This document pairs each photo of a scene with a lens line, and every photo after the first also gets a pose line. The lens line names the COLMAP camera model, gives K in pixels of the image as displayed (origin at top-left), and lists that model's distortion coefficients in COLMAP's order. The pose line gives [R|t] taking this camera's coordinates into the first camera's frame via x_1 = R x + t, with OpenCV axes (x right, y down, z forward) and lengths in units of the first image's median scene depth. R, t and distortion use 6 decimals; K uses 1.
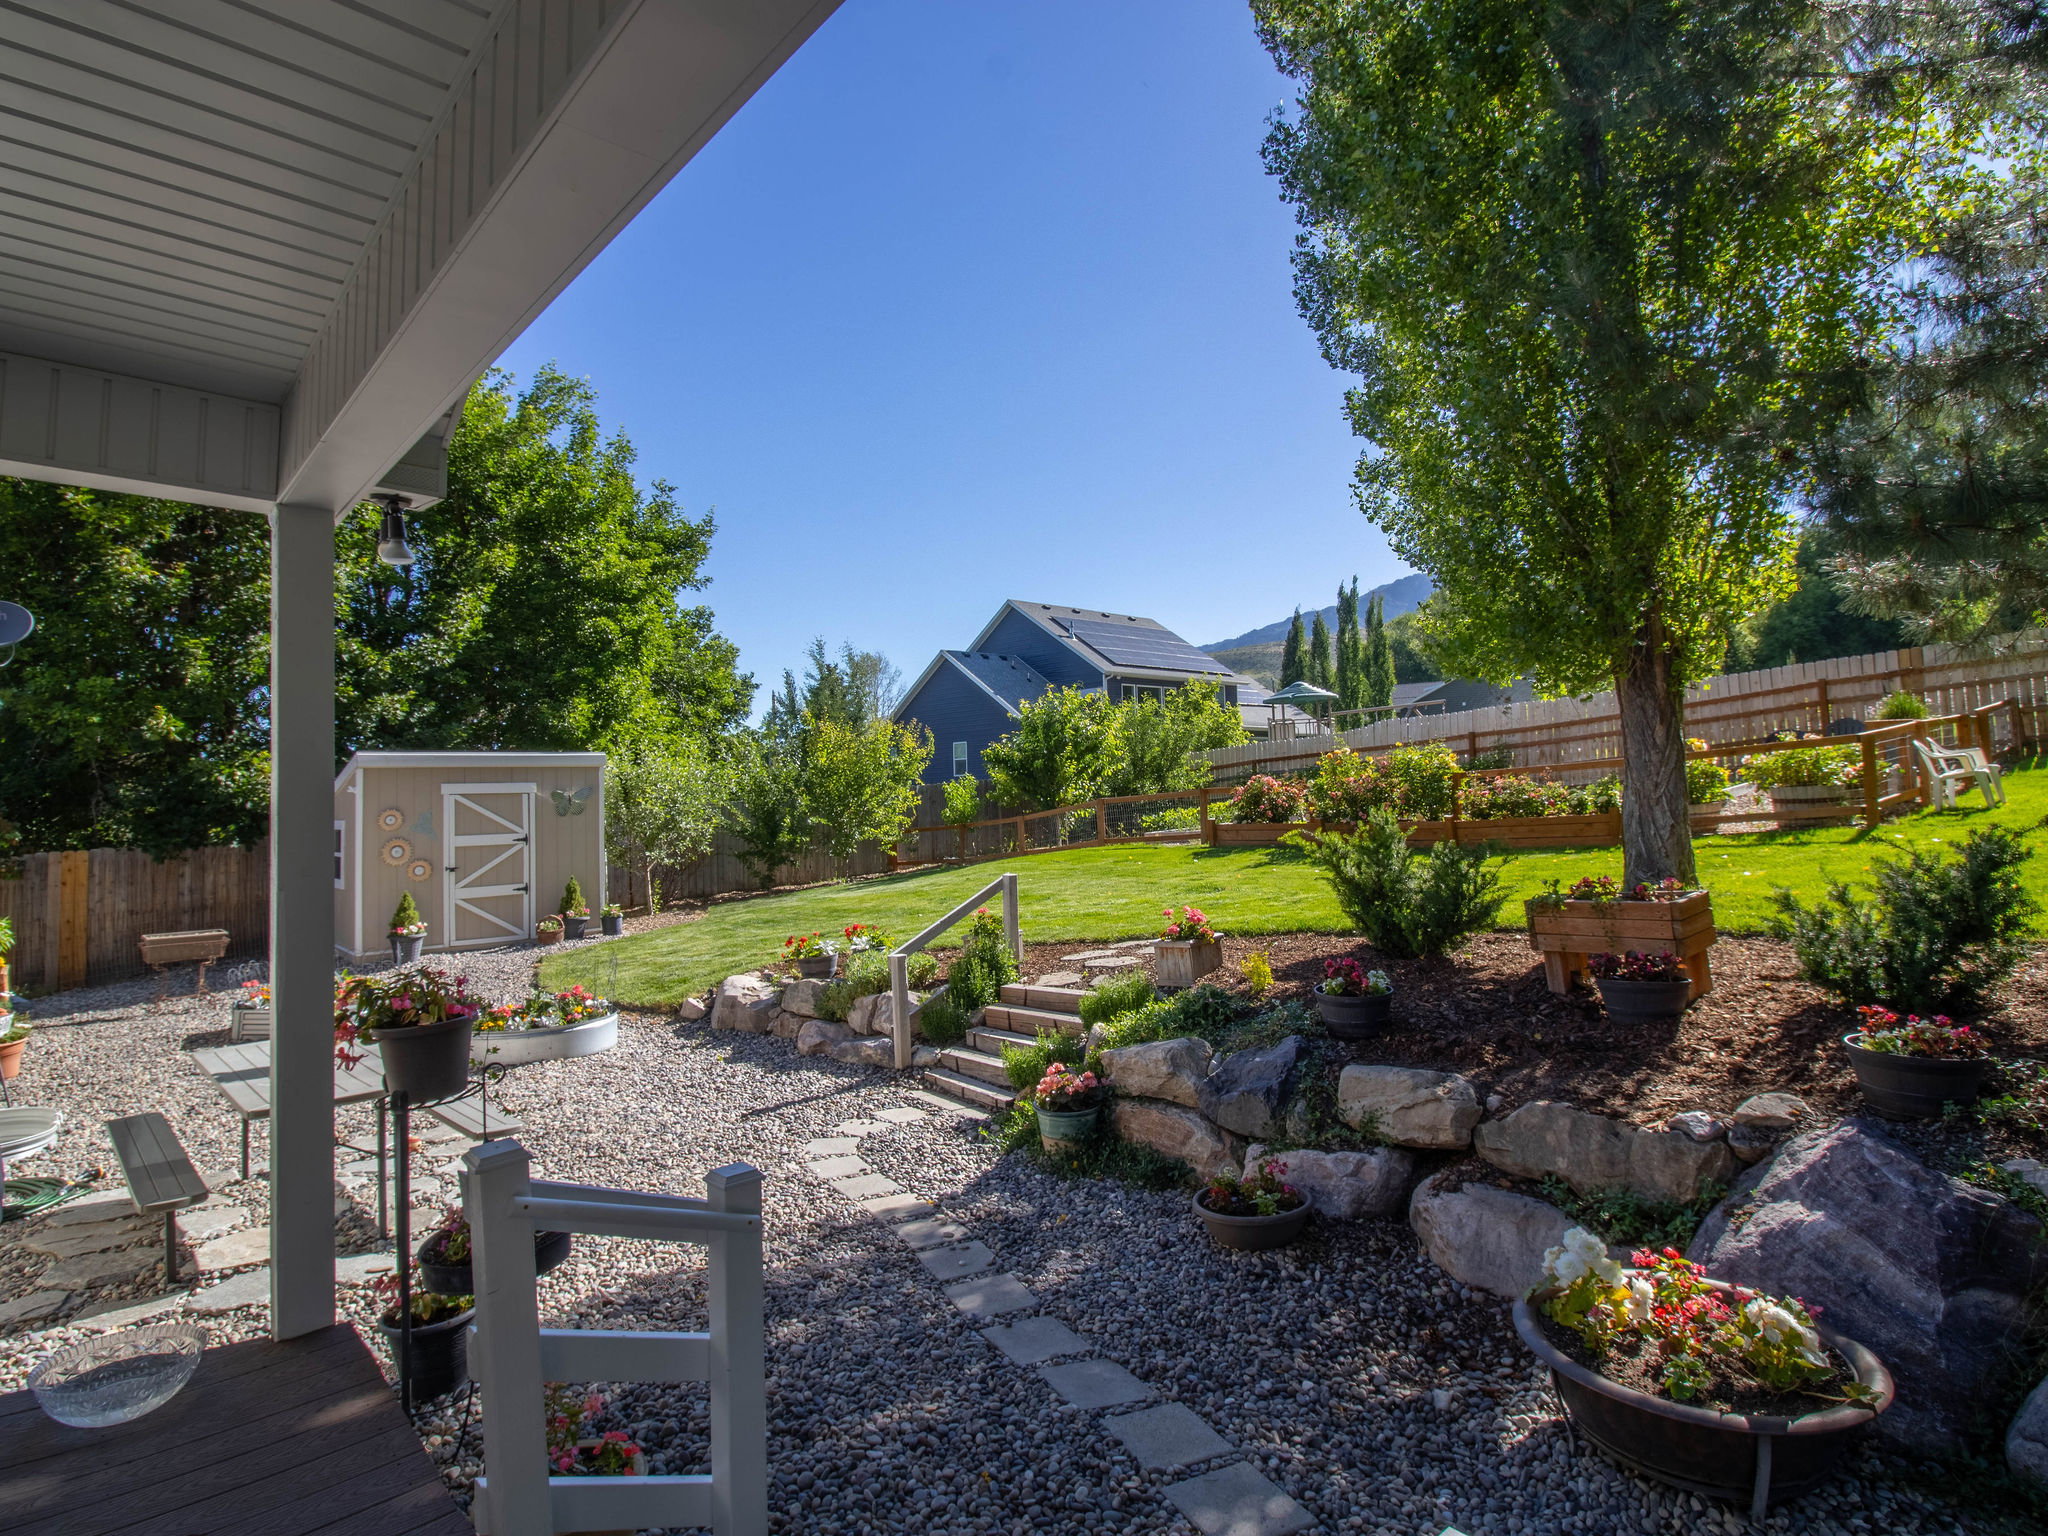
lens RADIAL K [[1058.7, 0, 1027.7], [0, 1058.7, 769.0], [0, 0, 1]] dist [0.002543, -0.013437]
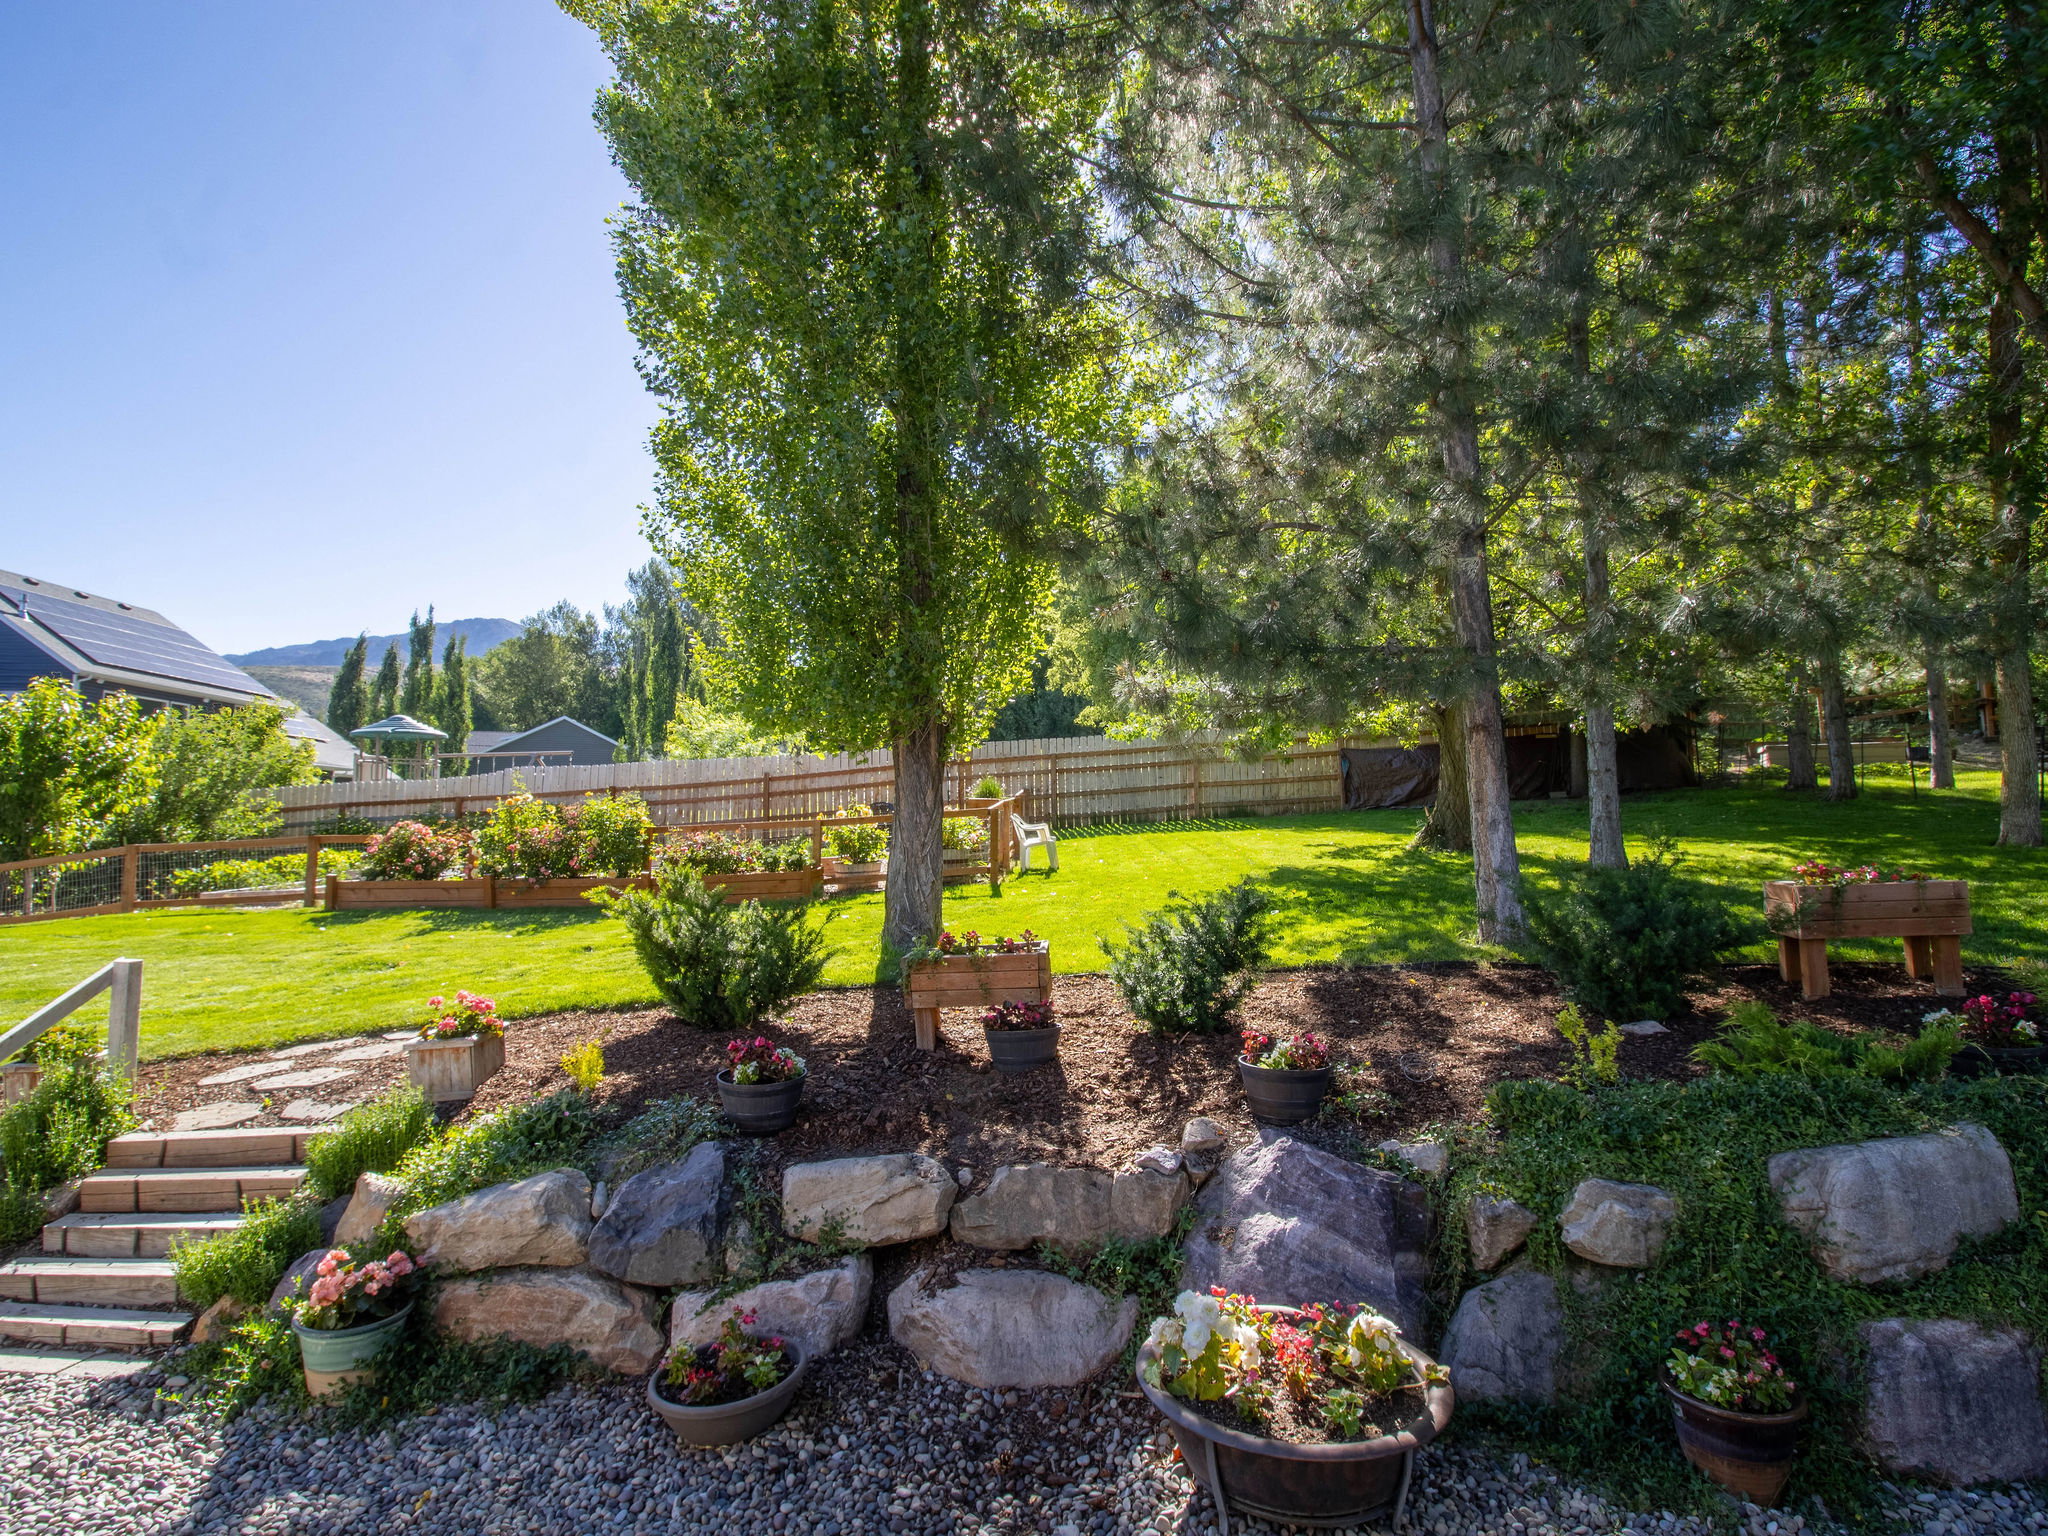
lens RADIAL K [[1058.7, 0, 1025.0], [0, 1058.7, 760.3], [0, 0, 1]] dist [0.002543, -0.013437]
pose [[0.664676, 0.084410, 0.742348, -0.146164], [-0.038183, 0.996137, -0.079080, 0.010090], [-0.746156, 0.024217, 0.665331, 0.183422]]
